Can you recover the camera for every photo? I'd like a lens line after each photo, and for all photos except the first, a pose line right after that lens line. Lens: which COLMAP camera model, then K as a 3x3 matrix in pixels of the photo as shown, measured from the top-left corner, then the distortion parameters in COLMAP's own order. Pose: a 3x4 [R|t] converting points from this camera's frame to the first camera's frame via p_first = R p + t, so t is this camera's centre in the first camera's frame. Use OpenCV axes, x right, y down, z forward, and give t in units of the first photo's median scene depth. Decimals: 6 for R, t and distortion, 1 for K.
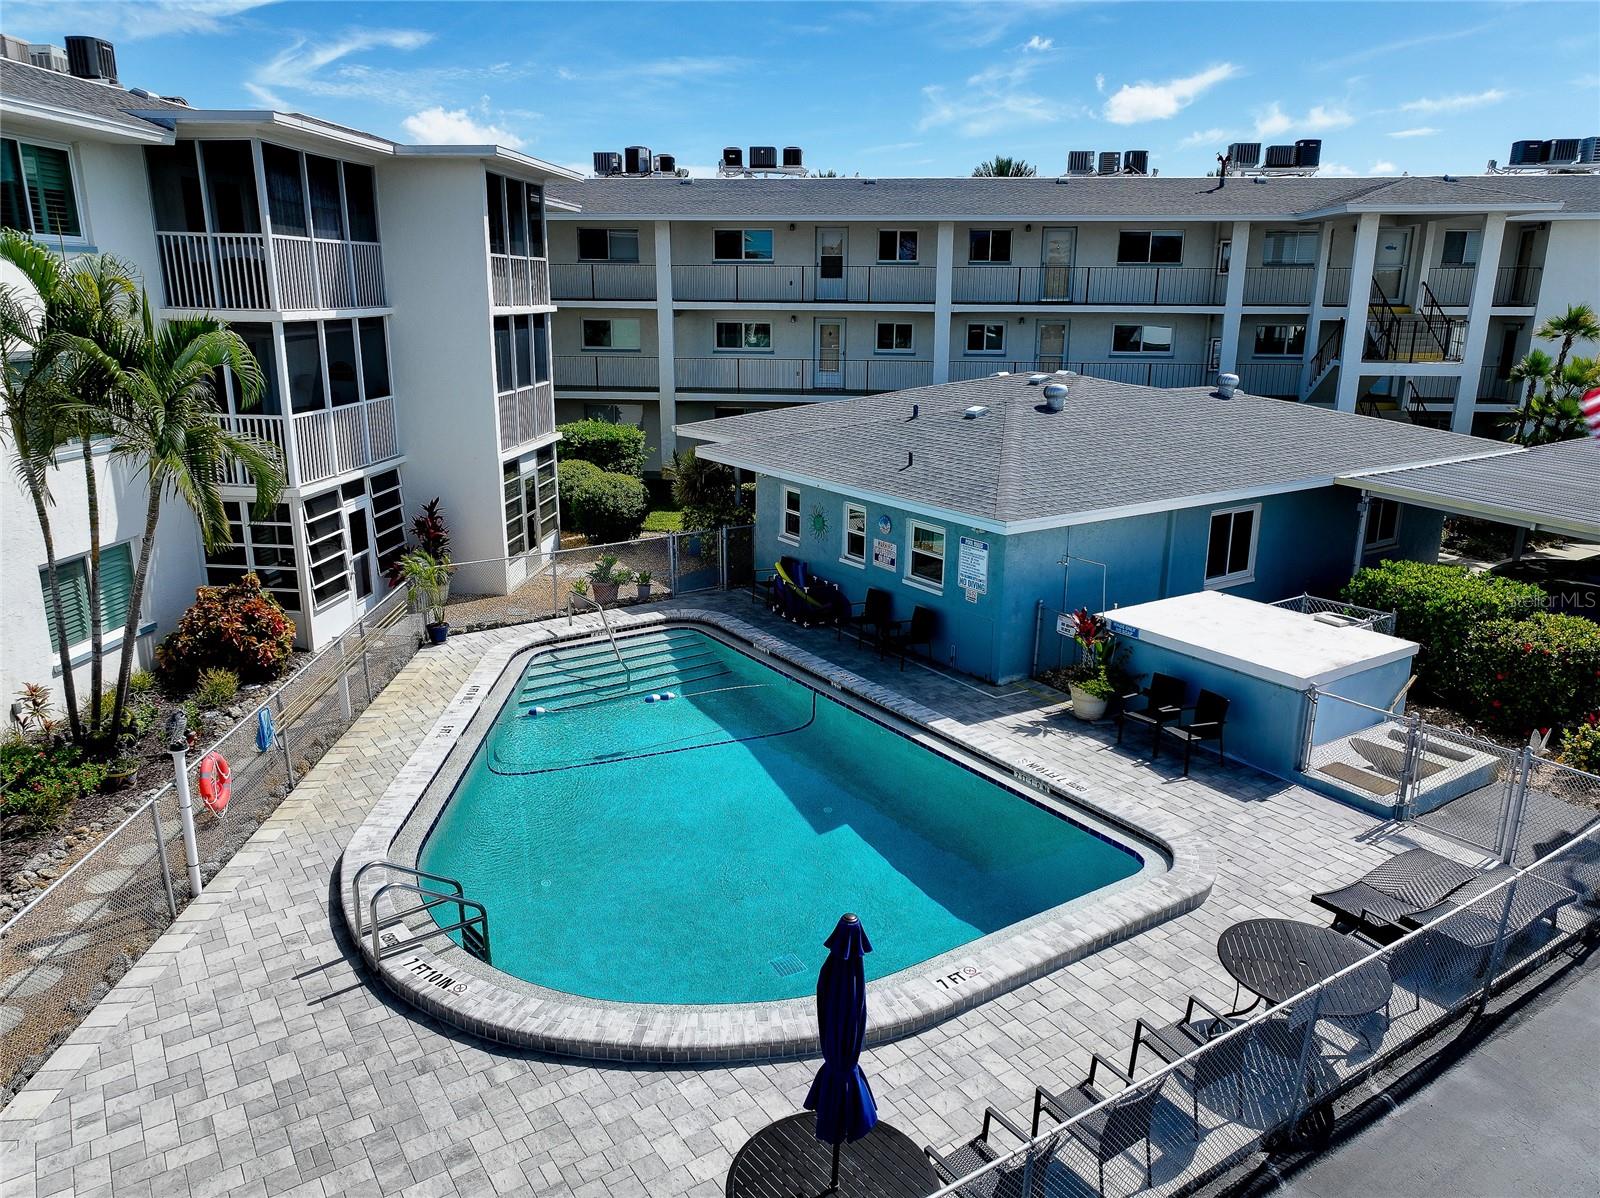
lens RADIAL K [[1131.2, 0, 810.9], [0, 1131.2, 588.9], [0, 0, 1]] dist [-0.002386, 0.019868]
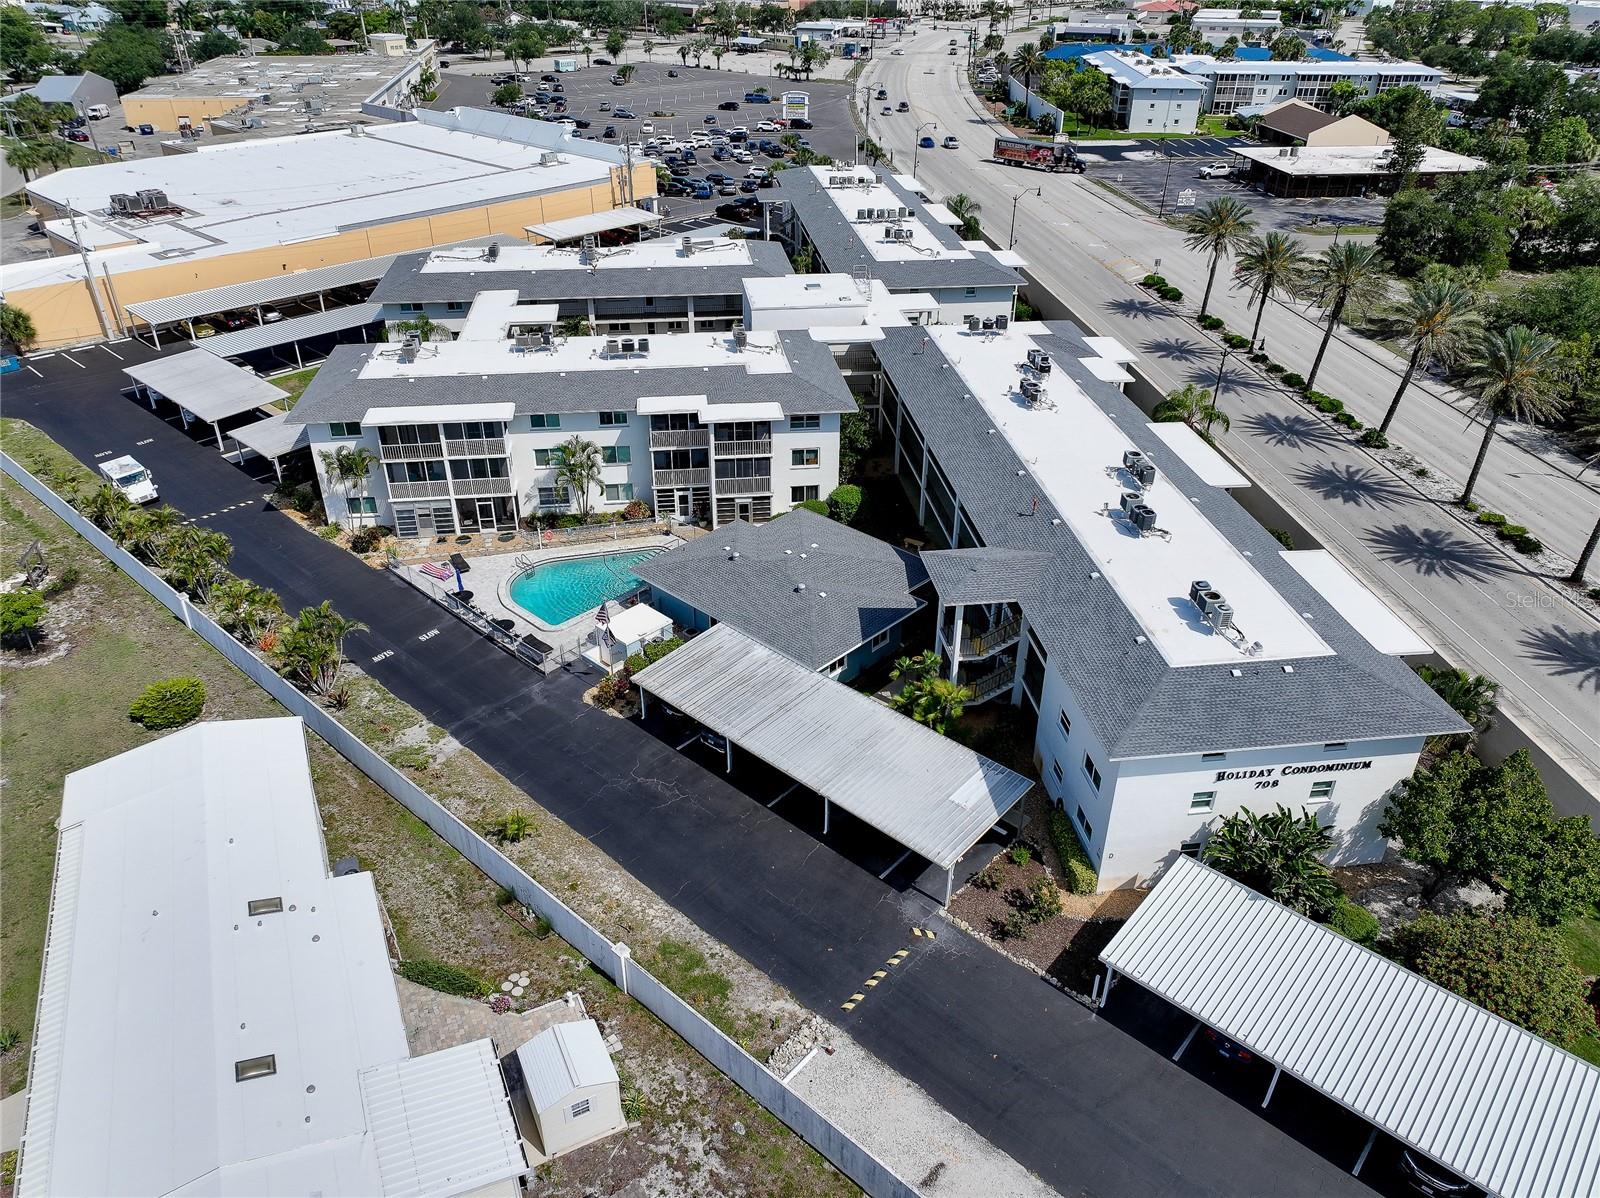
lens RADIAL K [[1131.2, 0, 802.6], [0, 1131.2, 599.3], [0, 0, 1]] dist [-0.002386, 0.019868]
pose [[0.212444, 0.498847, -0.840249, 3.192123], [-0.254652, 0.858429, 0.445255, -1.637474], [0.943409, 0.119380, 0.309401, 0.270824]]
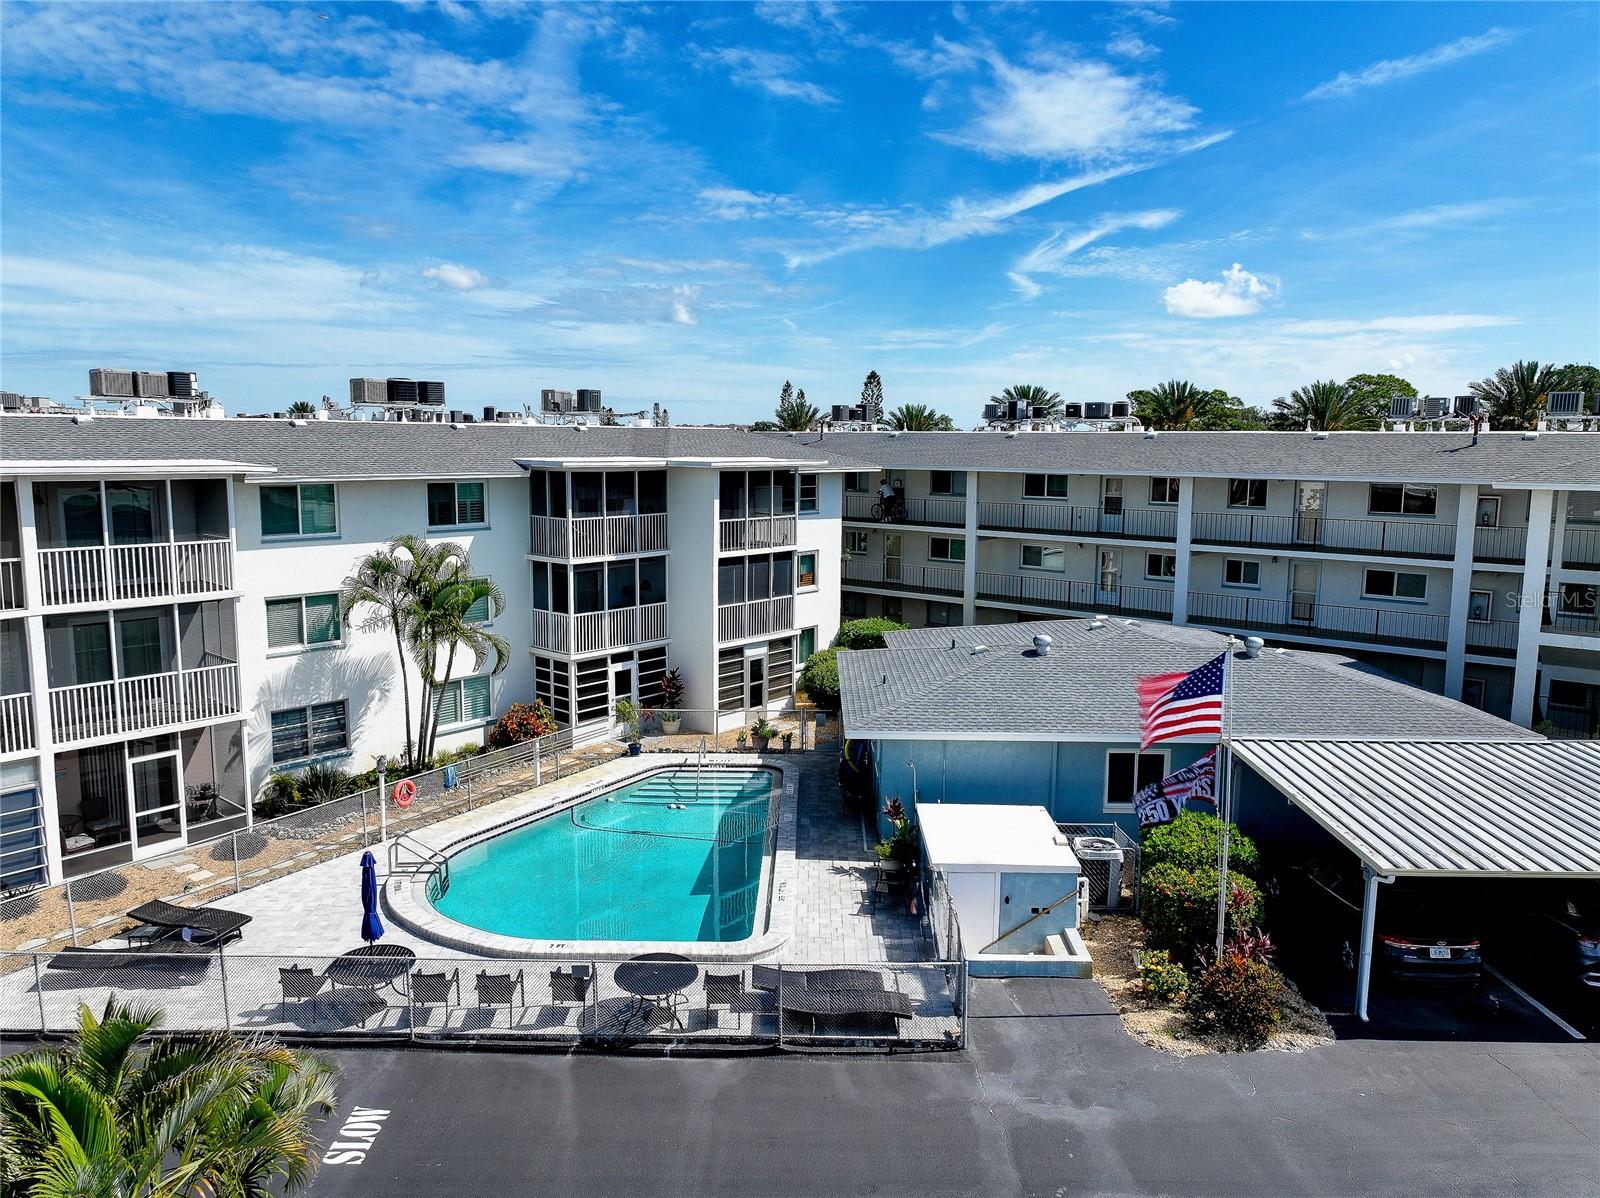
lens RADIAL K [[1131.2, 0, 805.5], [0, 1131.2, 590.6], [0, 0, 1]] dist [-0.002386, 0.019868]
pose [[0.820542, 0.074922, -0.566655, 0.810130], [-0.148626, 0.985238, -0.084952, -0.088415], [0.551925, 0.153926, 0.819564, -0.258599]]
